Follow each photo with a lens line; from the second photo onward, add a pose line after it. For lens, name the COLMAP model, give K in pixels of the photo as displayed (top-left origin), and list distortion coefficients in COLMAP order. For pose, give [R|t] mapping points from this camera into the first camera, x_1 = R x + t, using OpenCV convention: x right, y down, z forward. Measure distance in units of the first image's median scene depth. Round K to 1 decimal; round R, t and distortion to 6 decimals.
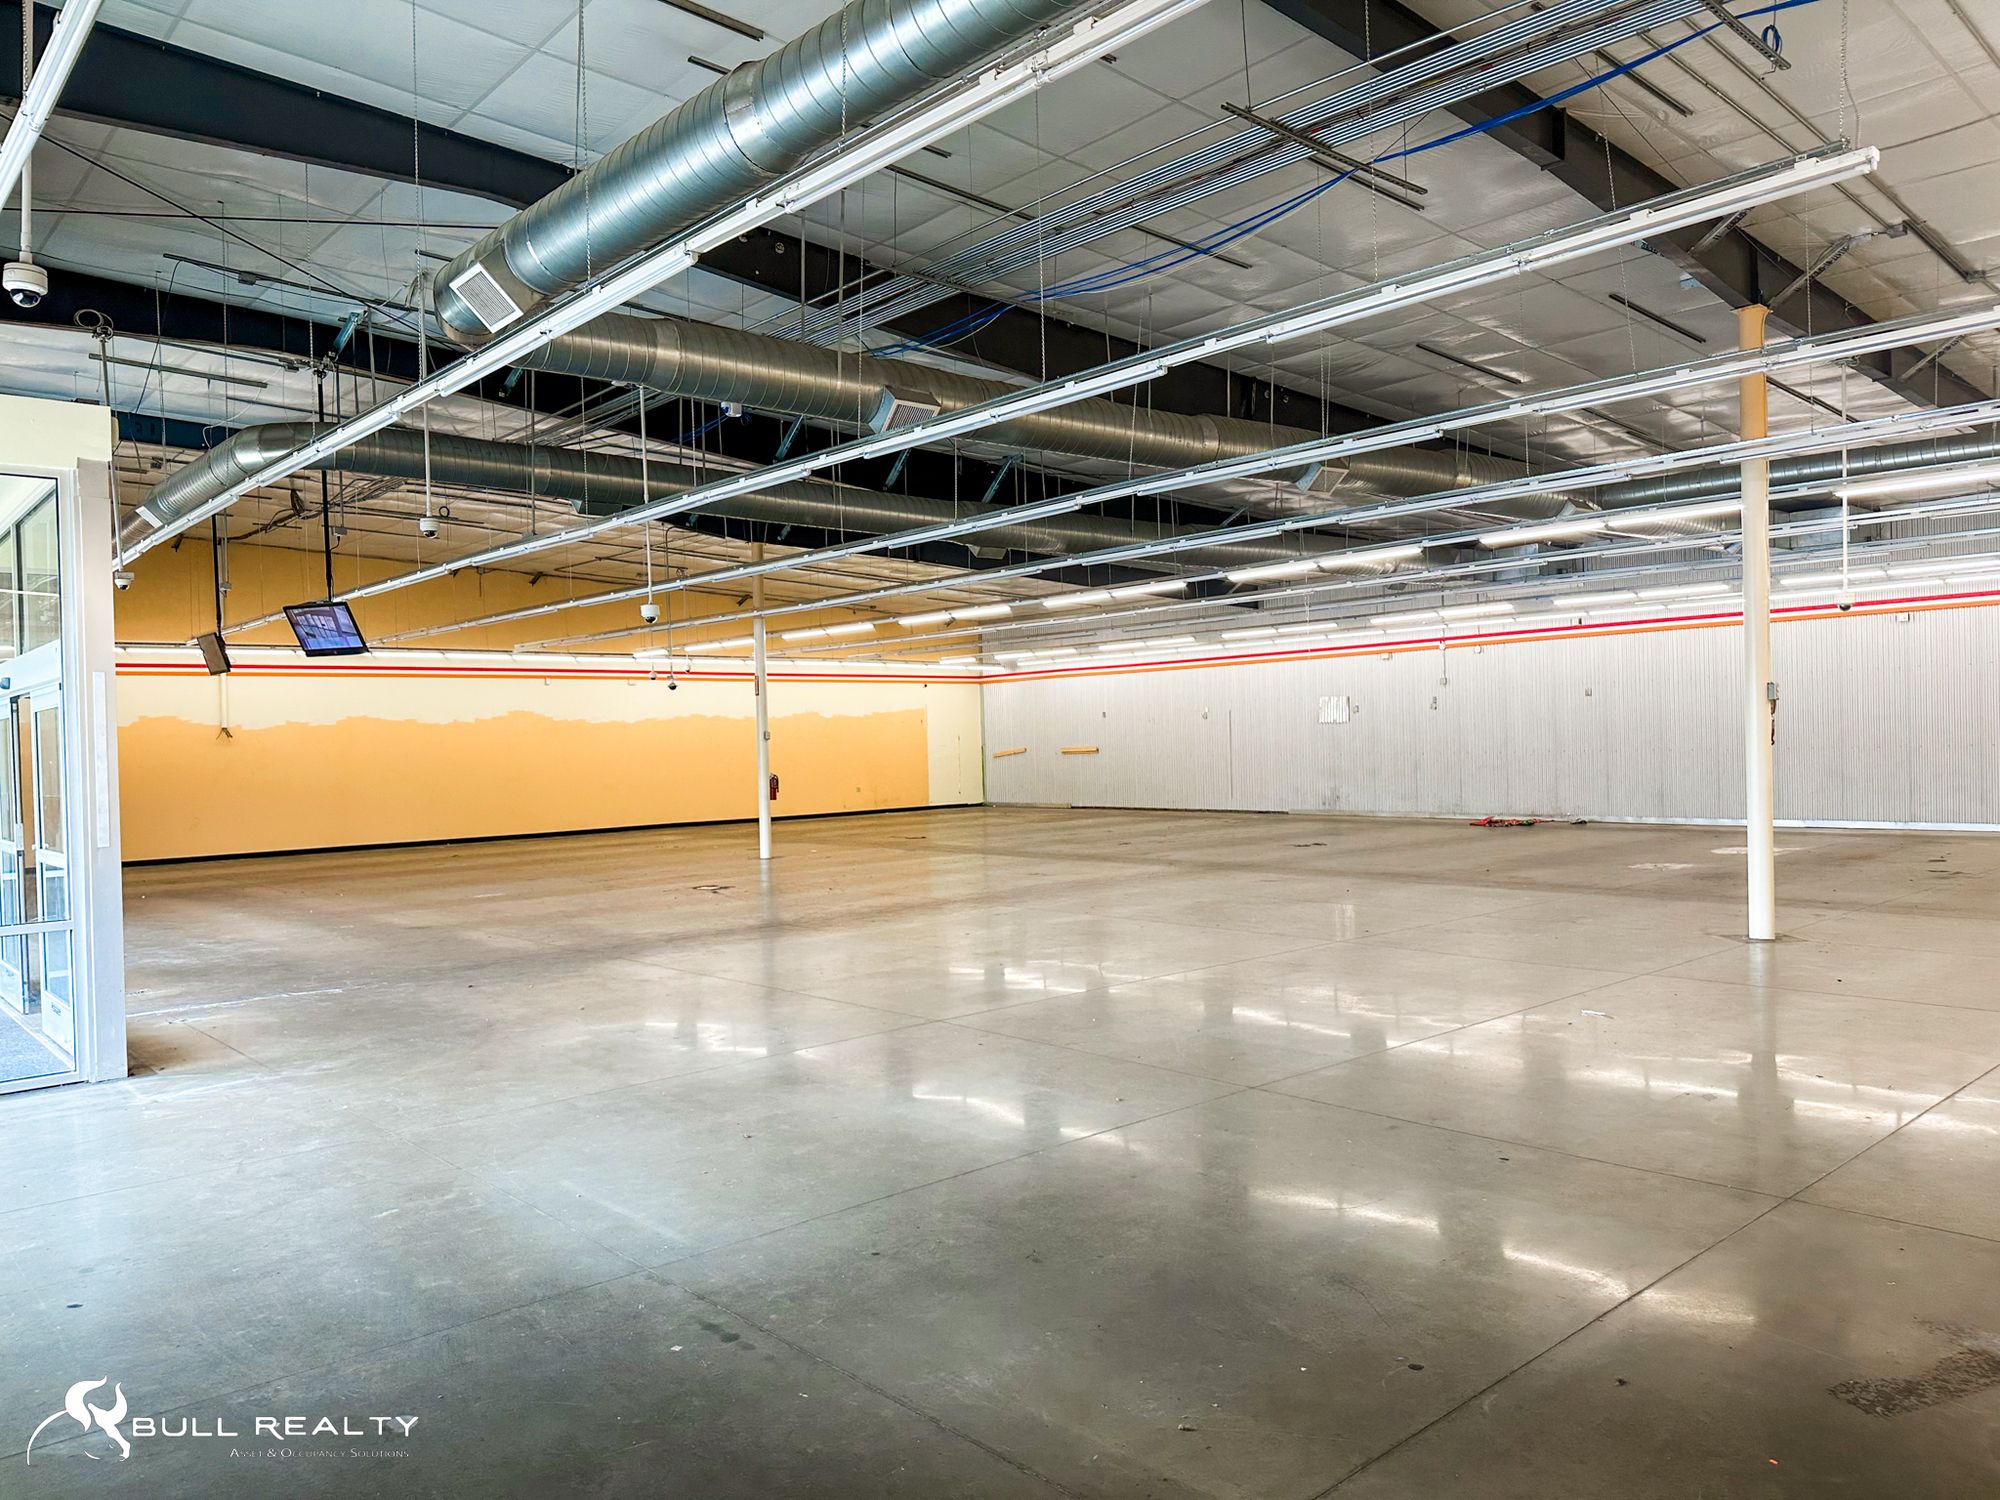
lens RADIAL K [[1396.2, 0, 995.4], [0, 1396.2, 763.0], [0, 0, 1]] dist [0.066314, -0.082864]
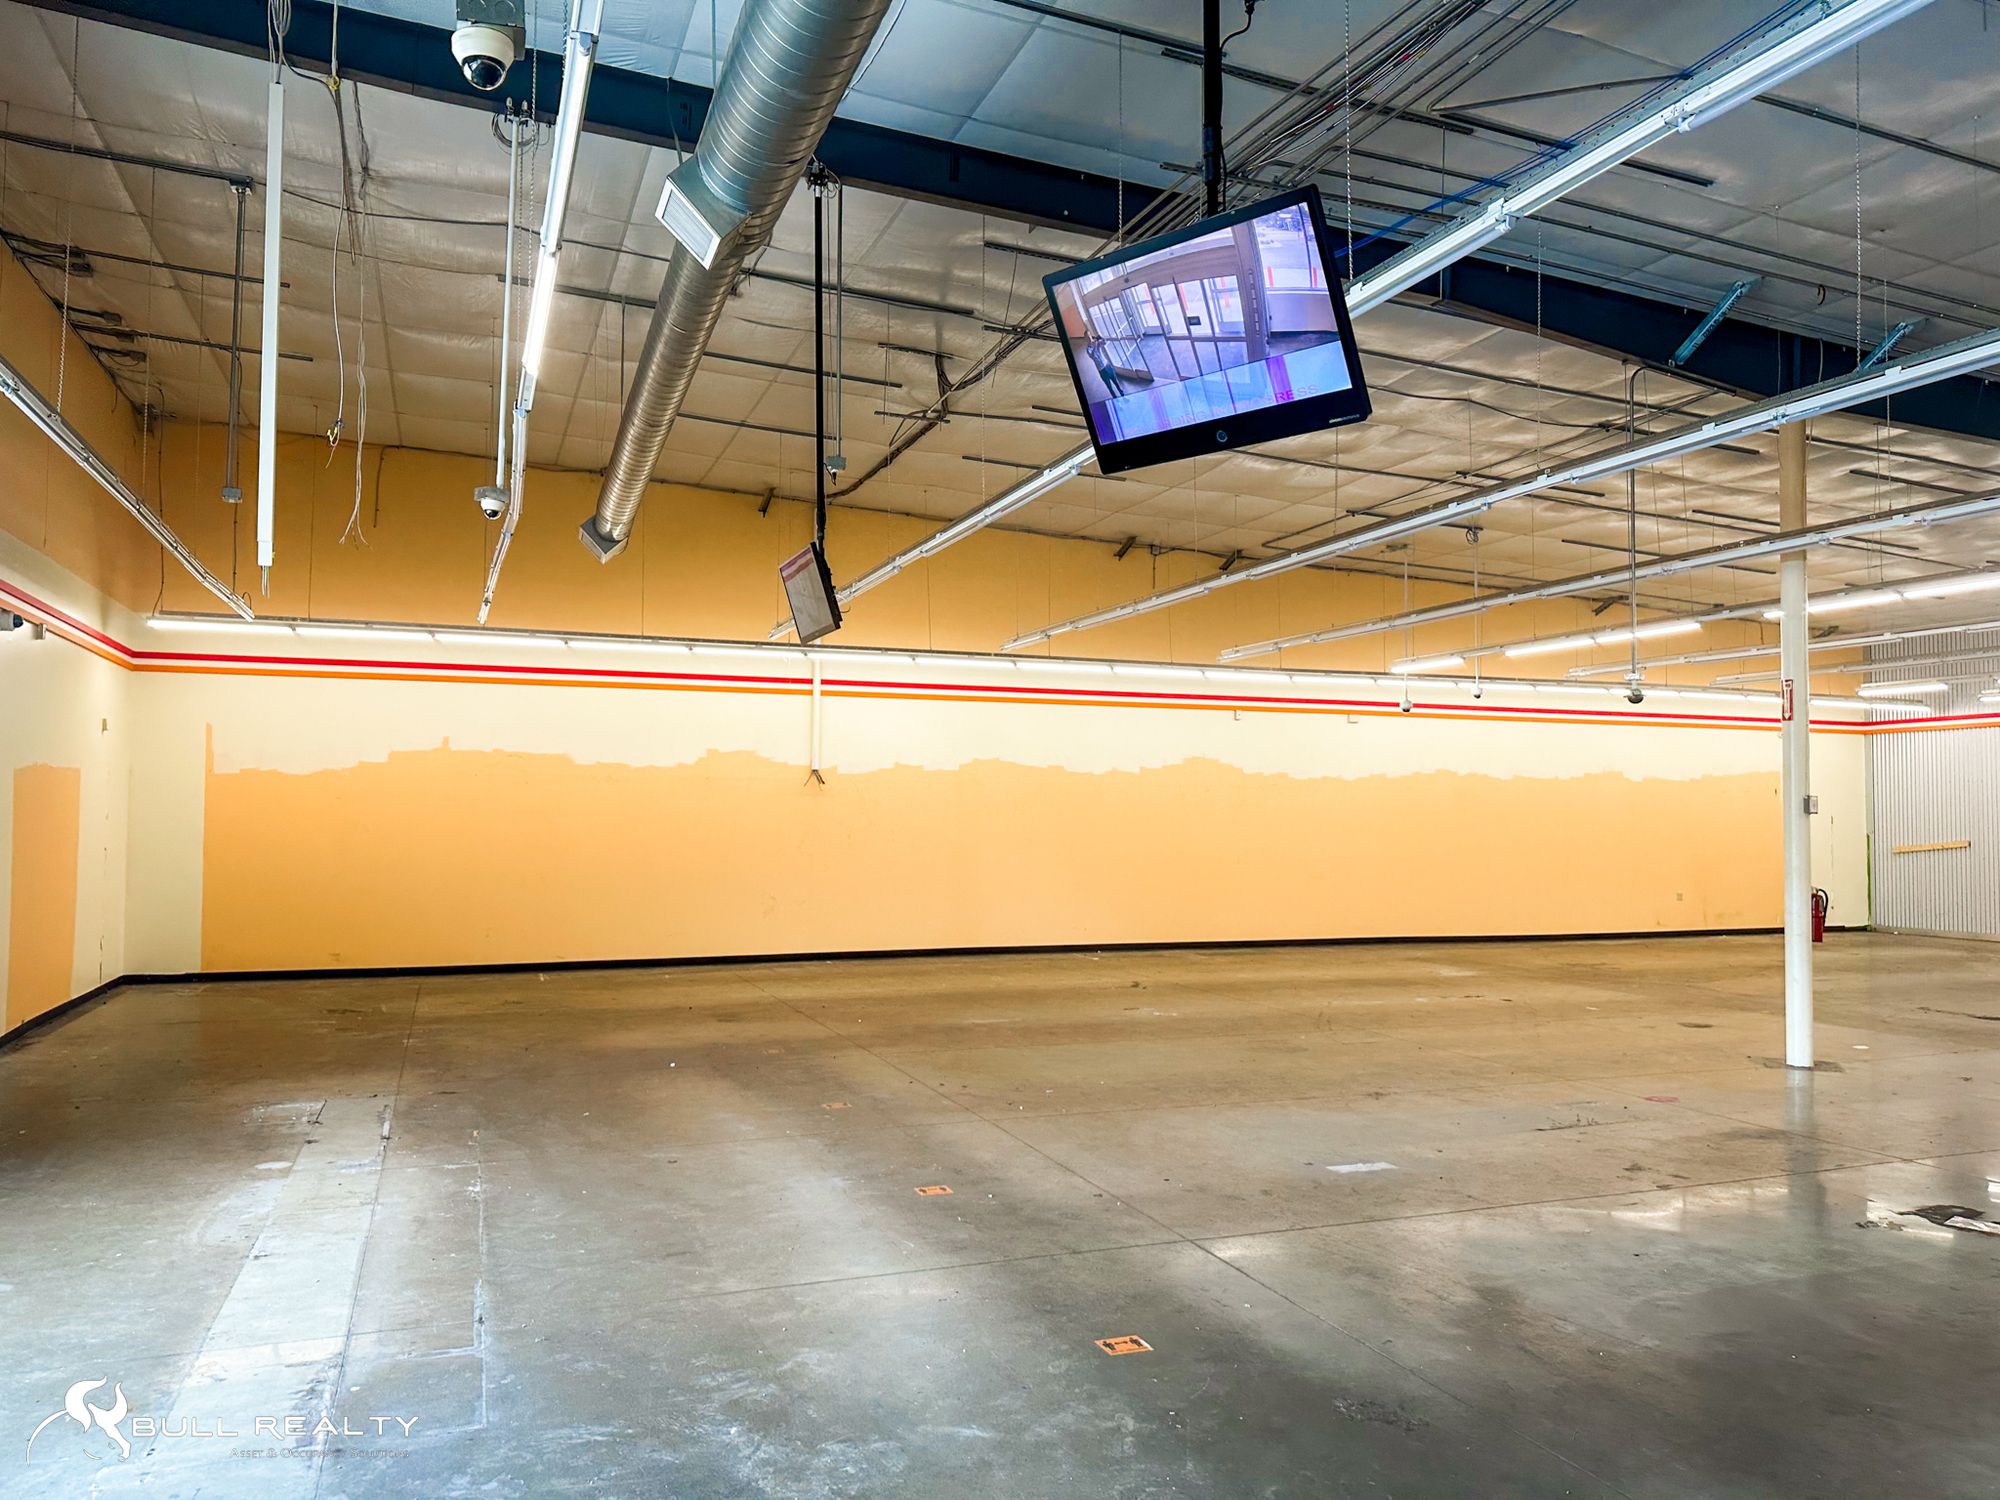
lens RADIAL K [[1396.2, 0, 991.6], [0, 1396.2, 763.5], [0, 0, 1]] dist [0.066314, -0.082864]
pose [[0.933116, 0.020504, -0.358991, -0.415934], [-0.038617, 0.998313, -0.043357, -0.002987], [0.357497, 0.054320, 0.932333, 0.747527]]
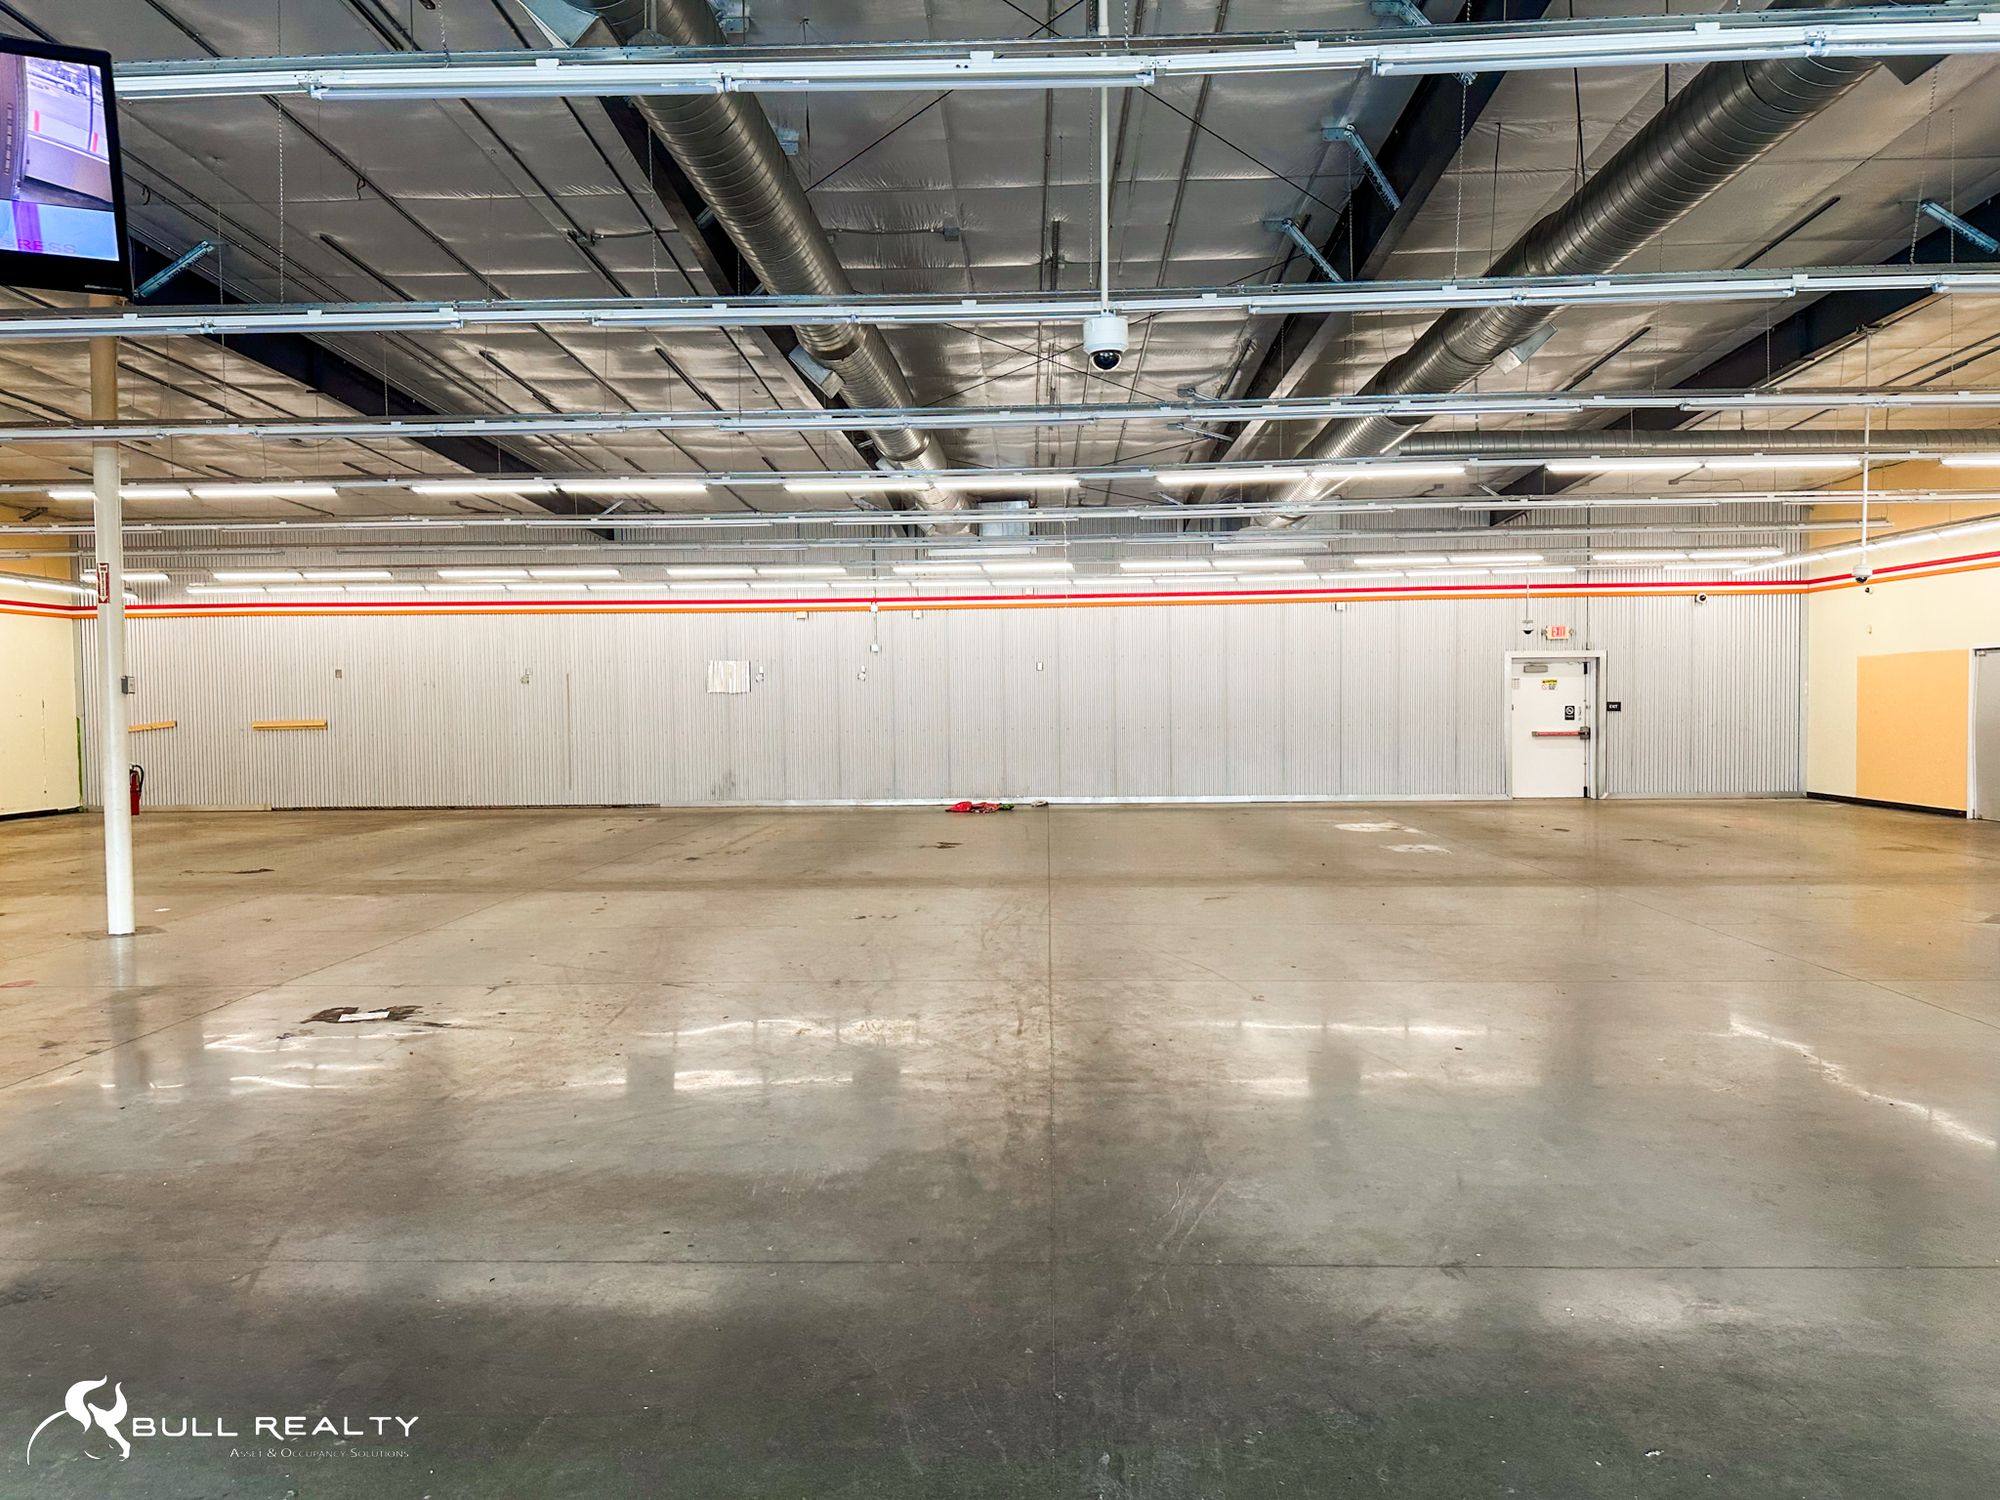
lens RADIAL K [[1396.2, 0, 992.5], [0, 1396.2, 760.3], [0, 0, 1]] dist [0.066314, -0.082864]
pose [[0.692261, -0.009694, 0.721582, -0.520483], [0.002667, 0.999937, 0.010875, 0.004472], [-0.721642, -0.005603, 0.692244, 0.710516]]
